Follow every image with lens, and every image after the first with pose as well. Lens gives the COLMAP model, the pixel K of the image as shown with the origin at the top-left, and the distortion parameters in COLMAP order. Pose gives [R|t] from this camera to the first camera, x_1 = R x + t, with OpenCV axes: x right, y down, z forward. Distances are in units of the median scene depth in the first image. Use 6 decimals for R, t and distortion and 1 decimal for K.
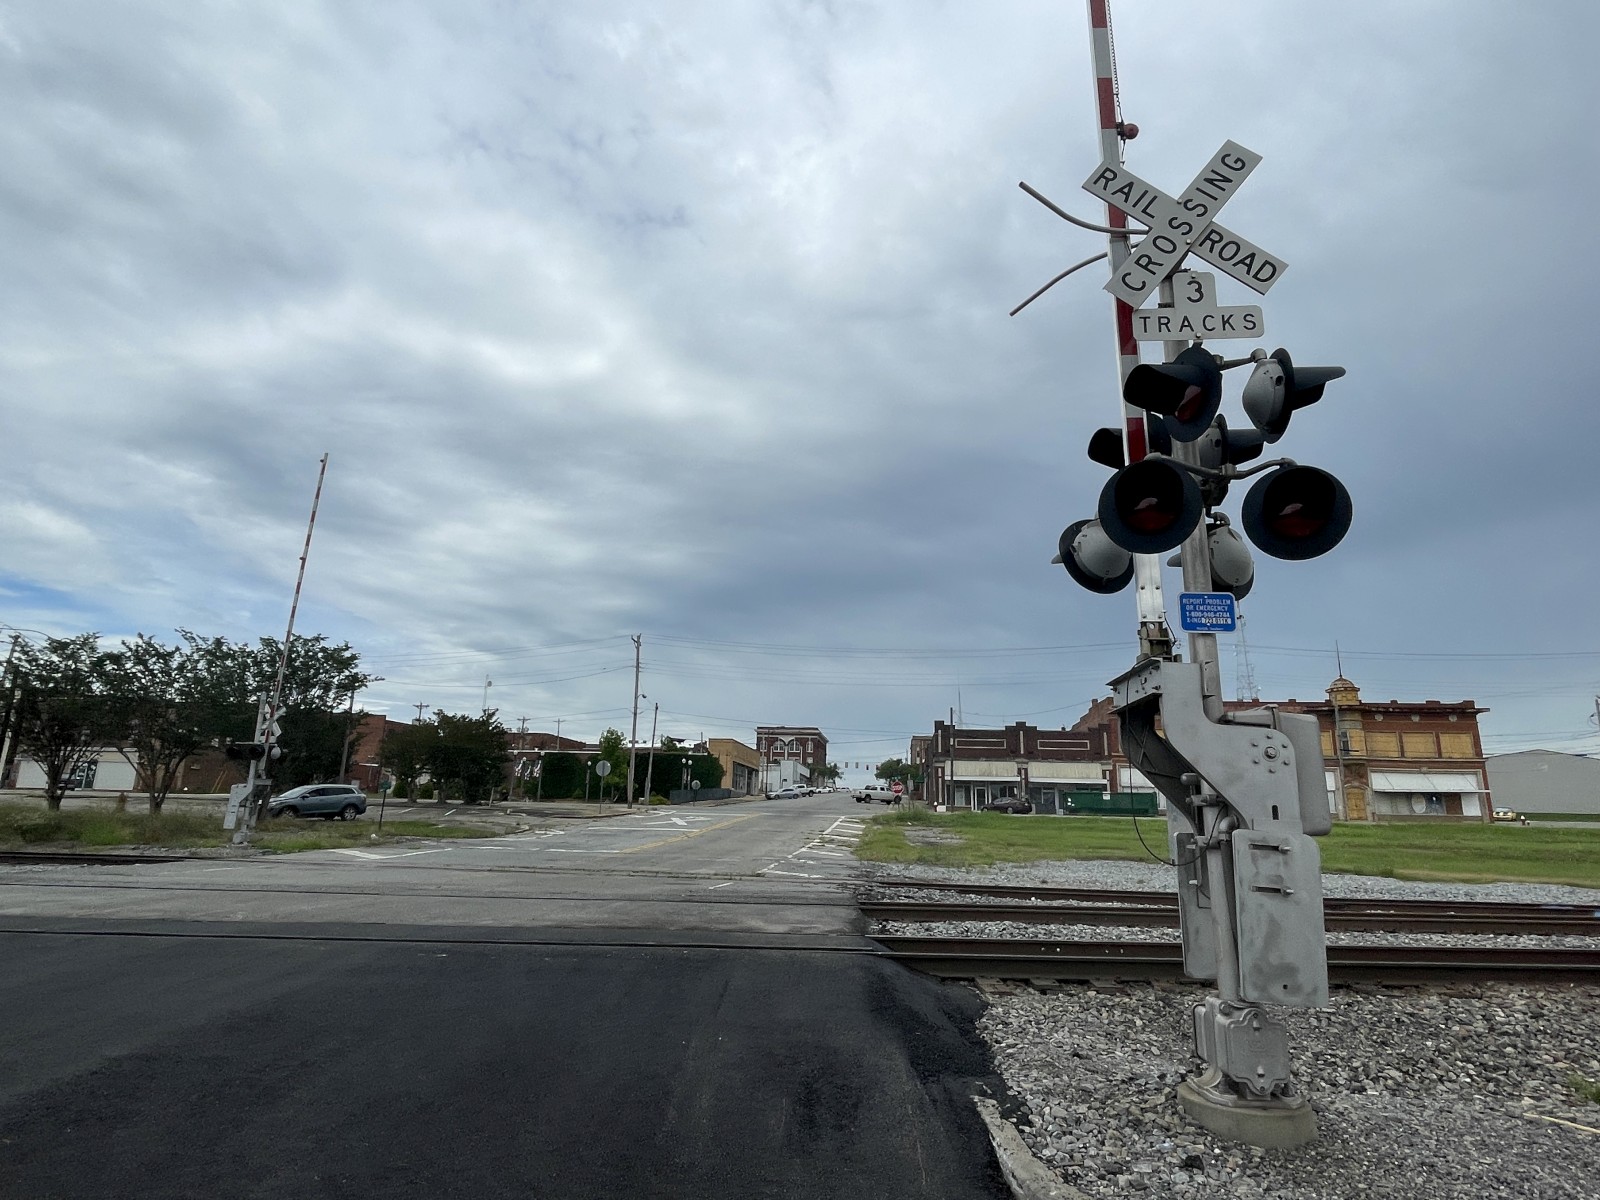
lens RADIAL K [[888.0, 0, 804.9], [0, 888.0, 598.1], [0, 0, 1]] dist [0.000868, -0.002198]
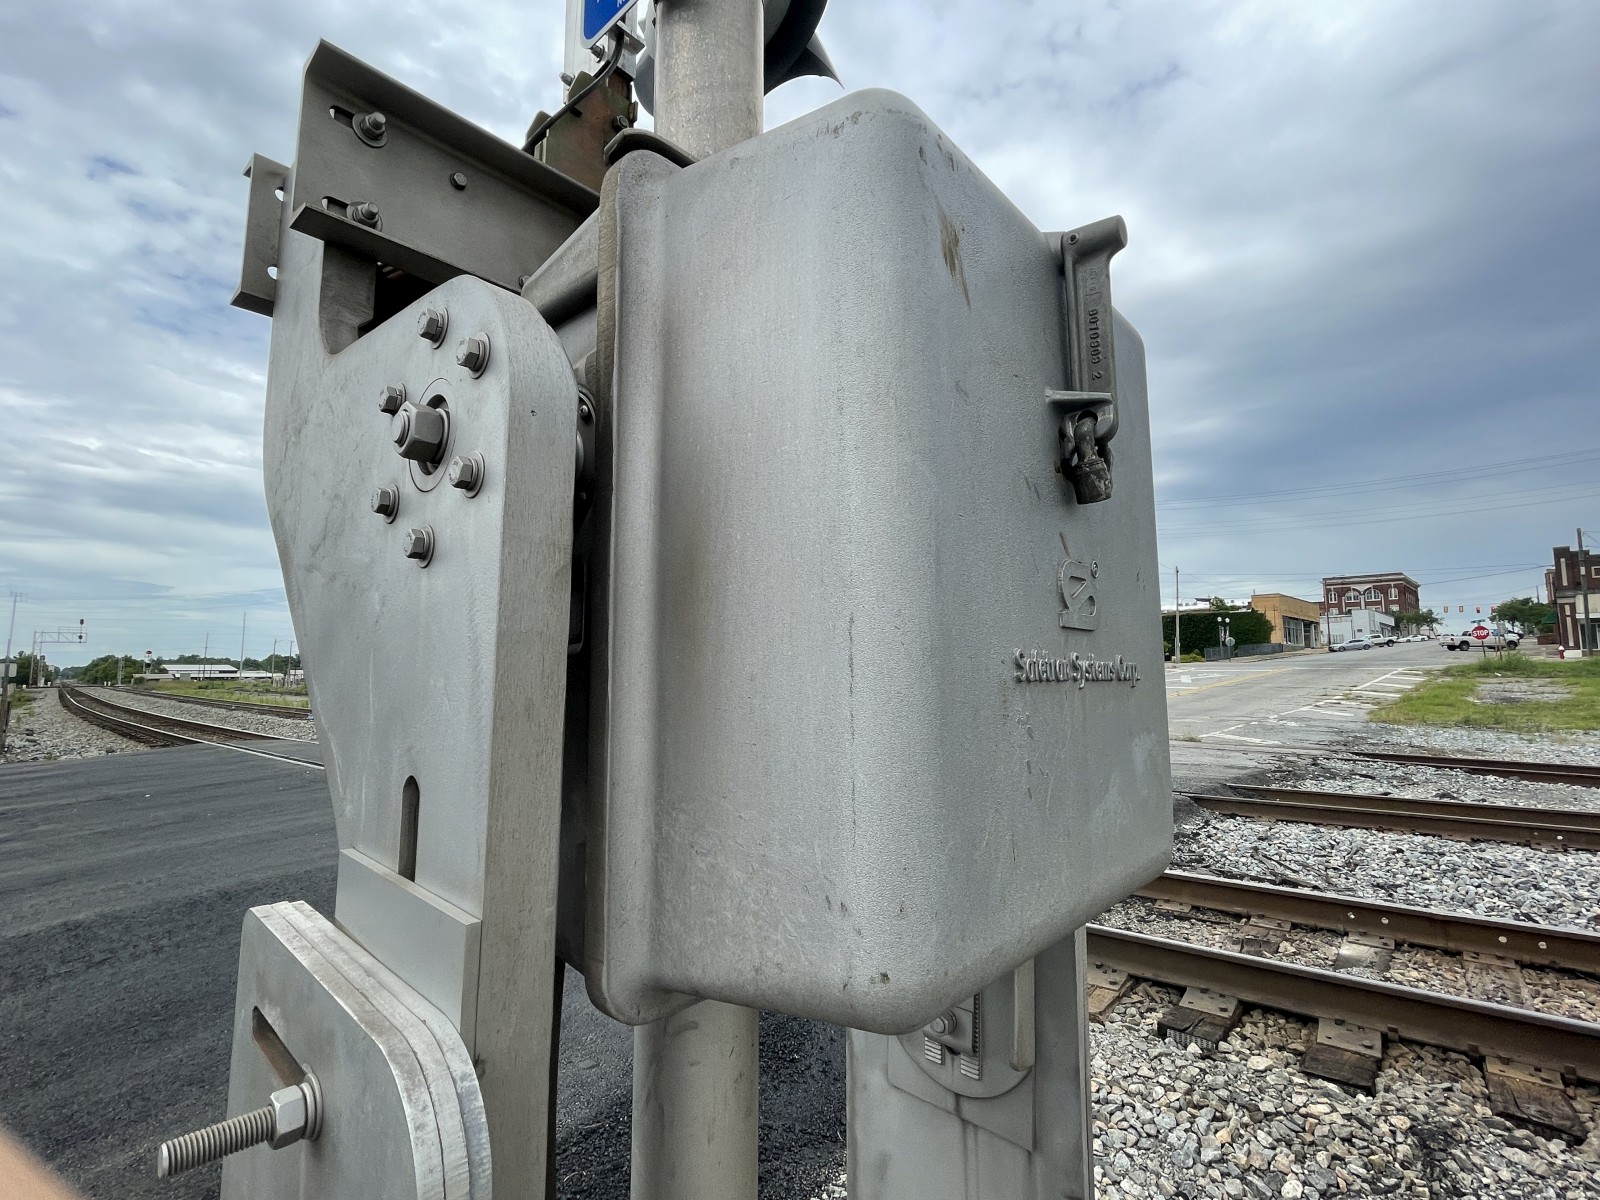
lens RADIAL K [[740.4, 0, 832.0], [0, 740.4, 613.4], [0, 0, 1]] dist [-0.000733, -0.000257]
pose [[0.777686, -0.077726, -0.623830, 0.322481], [0.175983, 0.979569, 0.097338, 0.100240], [0.603518, -0.185482, 0.775475, 0.467645]]
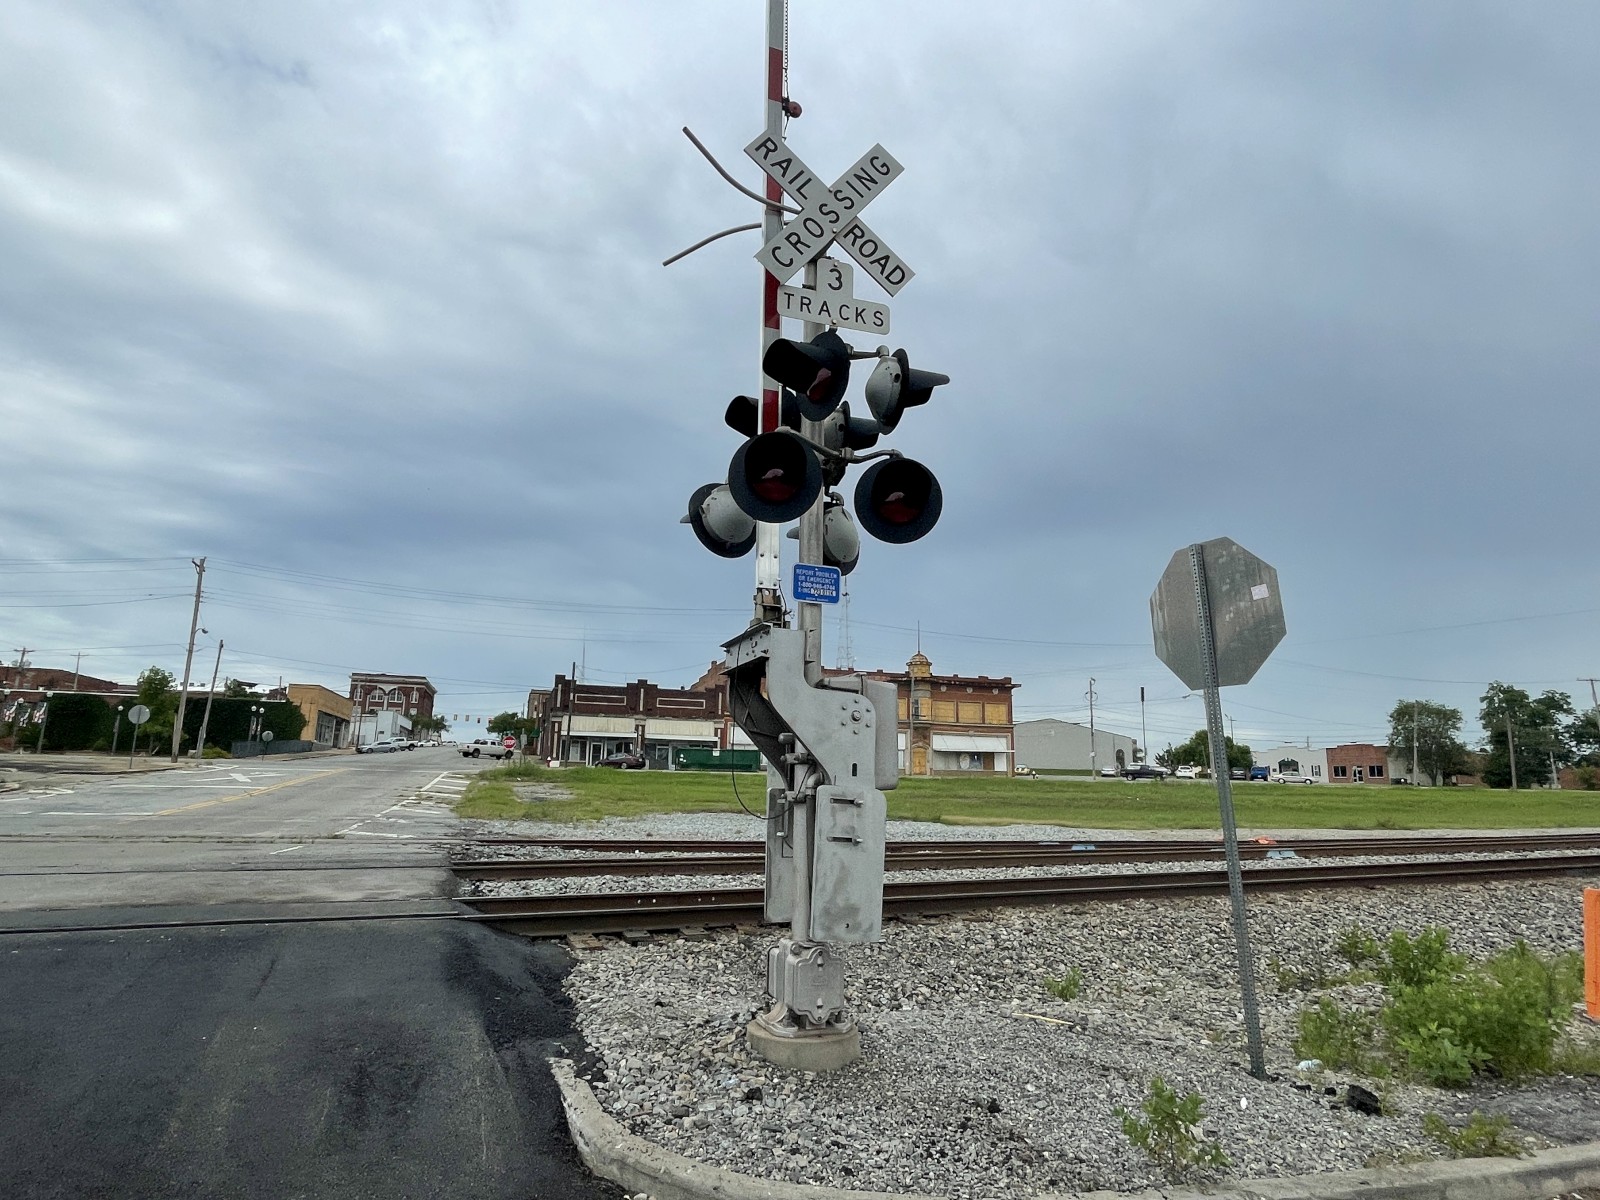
lens RADIAL K [[888.0, 0, 804.9], [0, 888.0, 598.1], [0, 0, 1]] dist [0.000868, -0.002198]
pose [[0.913982, 0.077532, 0.398278, 0.009140], [-0.096613, 0.994927, 0.028033, 0.002425], [-0.394084, -0.064100, 0.916836, 0.014360]]
